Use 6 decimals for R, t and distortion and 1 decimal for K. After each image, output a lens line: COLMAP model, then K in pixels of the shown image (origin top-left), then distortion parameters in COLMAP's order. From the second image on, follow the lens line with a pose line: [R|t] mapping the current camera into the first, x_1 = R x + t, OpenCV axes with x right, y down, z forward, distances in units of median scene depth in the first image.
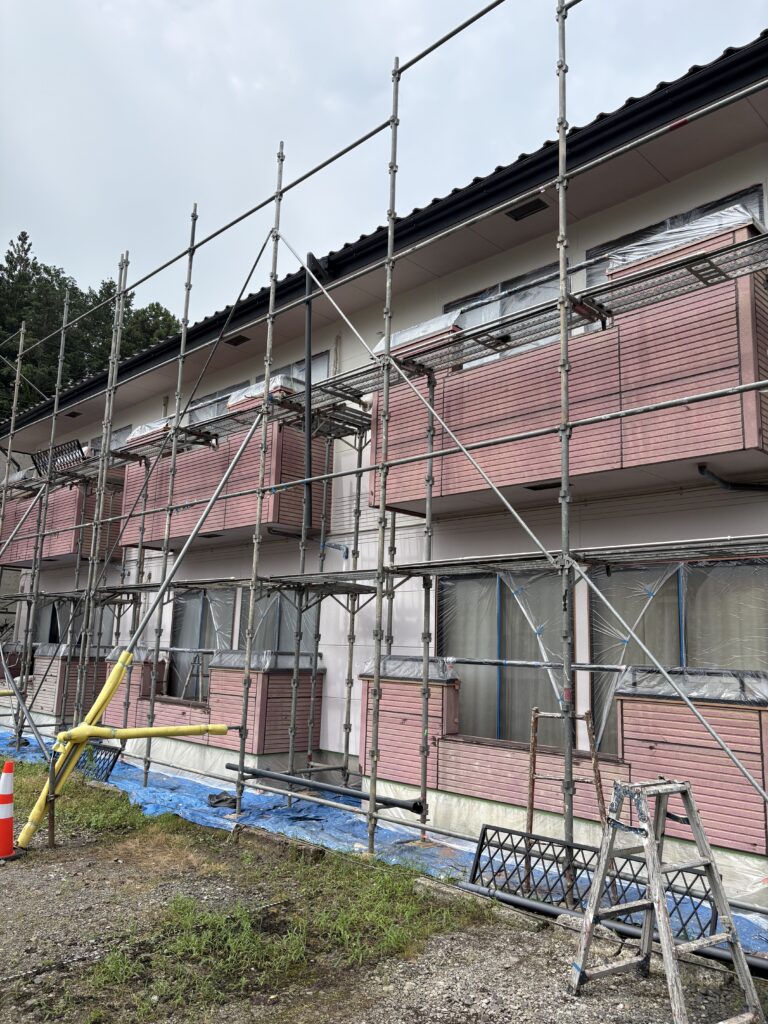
lens RADIAL K [[773.5, 0, 385.5], [0, 773.5, 509.6], [0, 0, 1]] dist [0.040013, -0.005182]
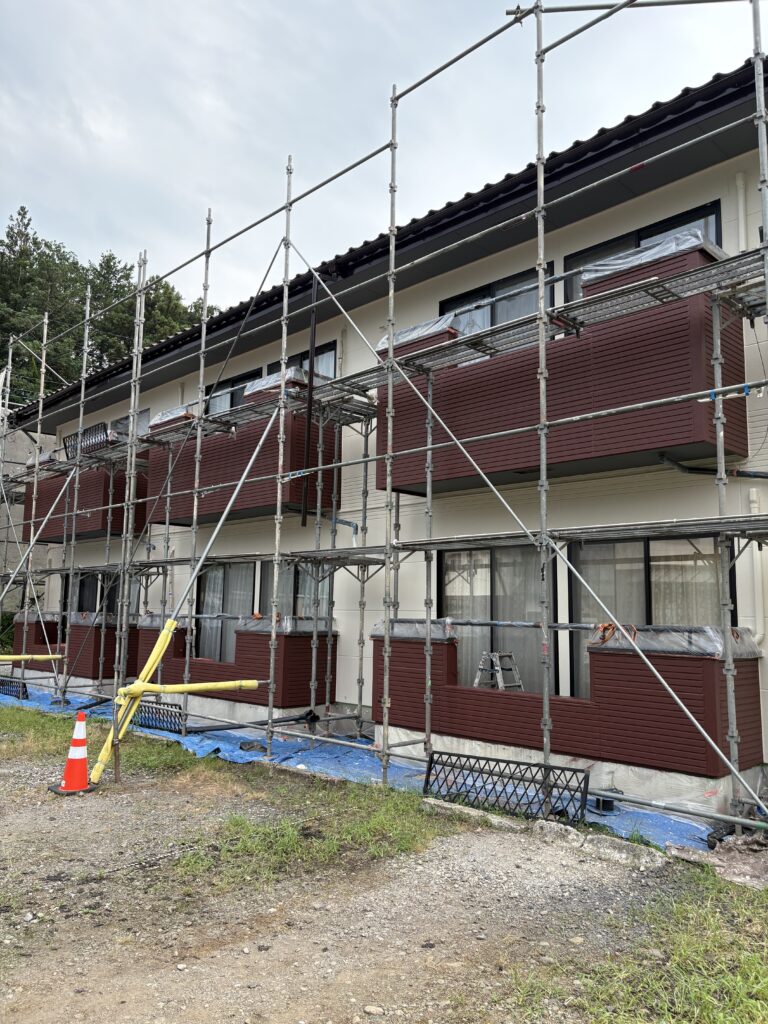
lens RADIAL K [[773.3, 0, 384.0], [0, 773.3, 512.0], [0, 0, 1]] dist [0.053818, -0.033554]
pose [[0.999847, -0.017330, -0.002463, -0.007620], [0.017434, 0.998525, 0.051423, -0.028201], [0.001568, -0.051459, 0.998674, -0.132462]]
